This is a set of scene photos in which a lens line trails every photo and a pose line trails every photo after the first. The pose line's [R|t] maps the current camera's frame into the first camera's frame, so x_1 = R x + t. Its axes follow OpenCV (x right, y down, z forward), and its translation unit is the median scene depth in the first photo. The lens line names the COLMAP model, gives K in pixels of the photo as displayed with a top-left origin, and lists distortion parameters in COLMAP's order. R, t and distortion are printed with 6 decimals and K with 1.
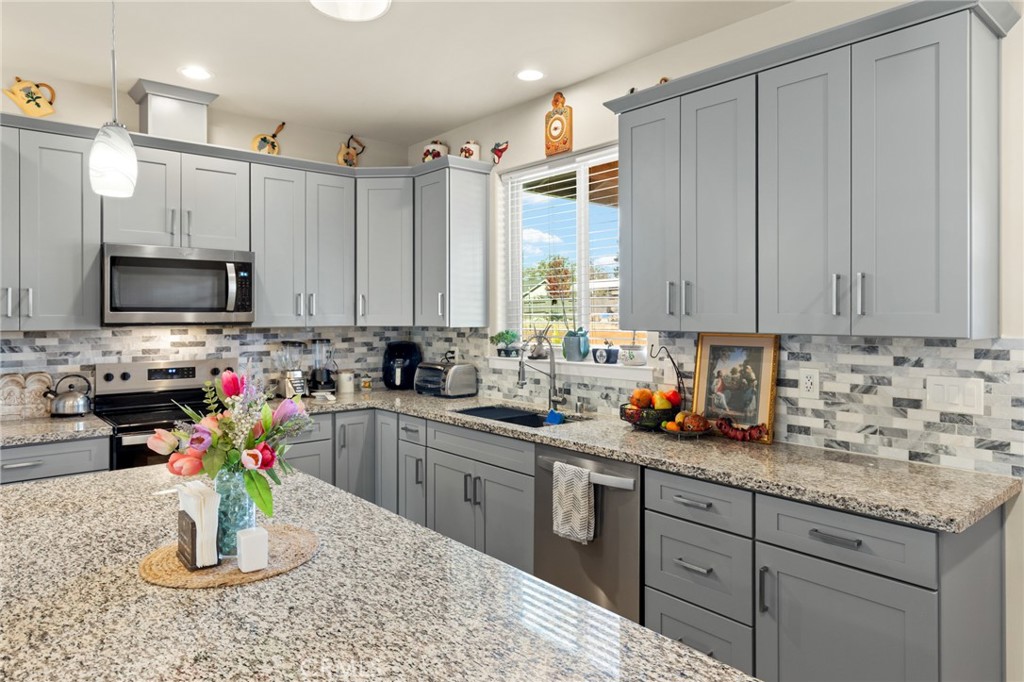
lens RADIAL K [[647.4, 0, 510.7], [0, 647.4, 314.0], [0, 0, 1]] dist [-0.003386, 0.004598]
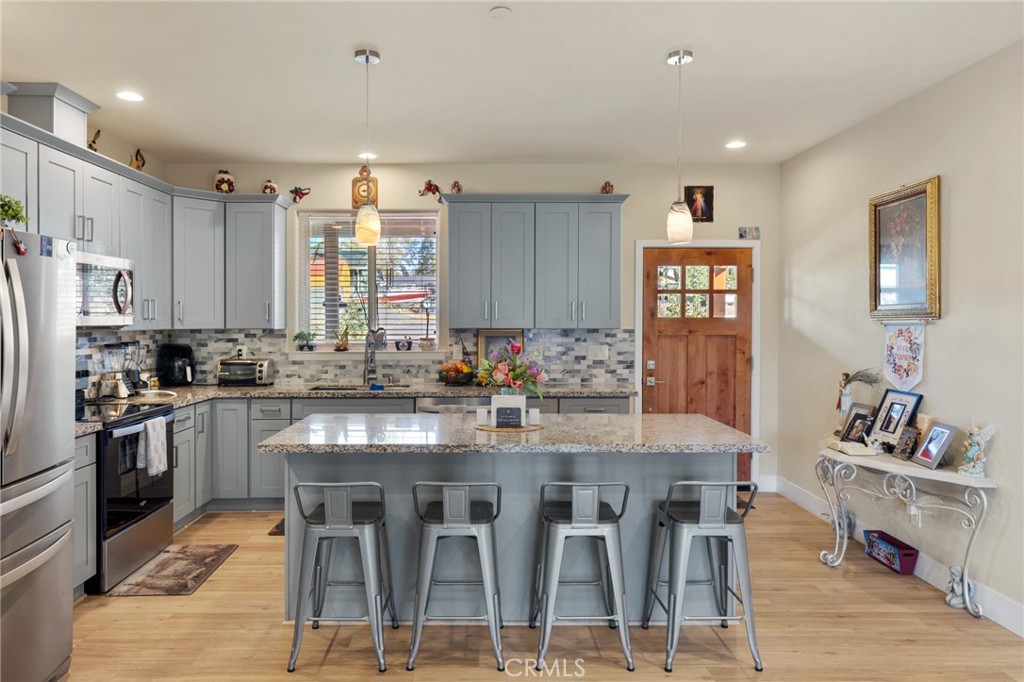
lens RADIAL K [[647.4, 0, 486.9], [0, 647.4, 325.5], [0, 0, 1]] dist [-0.003386, 0.004598]
pose [[0.646867, -0.004450, 0.762590, -0.905603], [-0.001814, 0.999971, 0.007374, 0.004103], [-0.762600, -0.006153, 0.646841, -0.157763]]
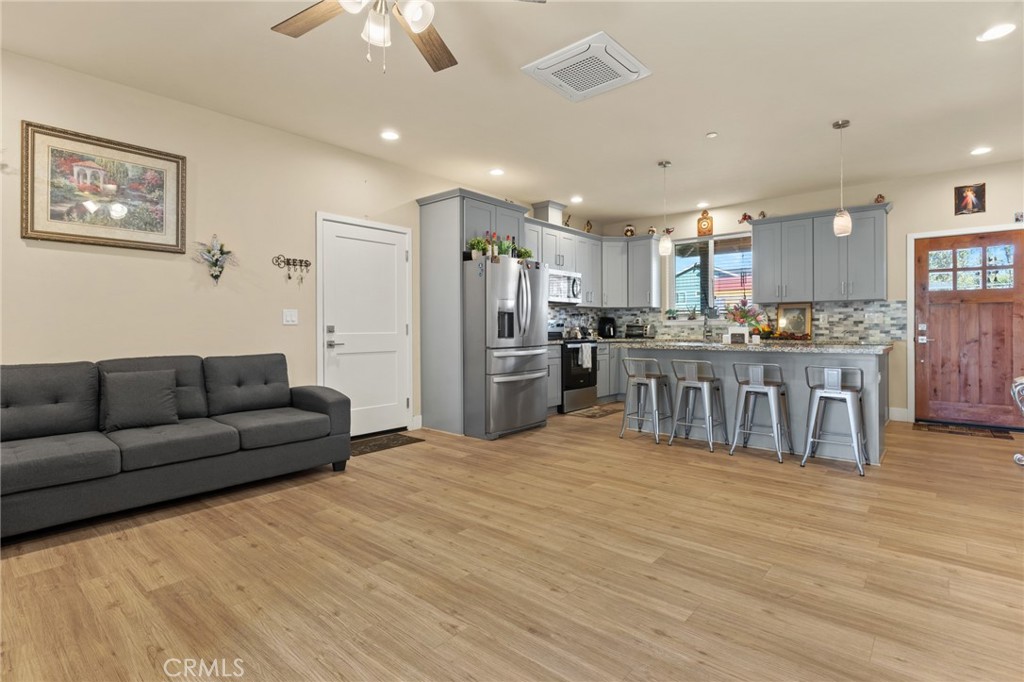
lens RADIAL K [[499.9, 0, 518.1], [0, 499.9, 321.3], [0, 0, 1]] dist [-0.002169, 0.000329]
pose [[0.988918, 0.003290, 0.148428, -0.960945], [-0.000955, 0.999875, -0.015801, 0.115846], [-0.148462, 0.015484, 0.988797, -0.812090]]
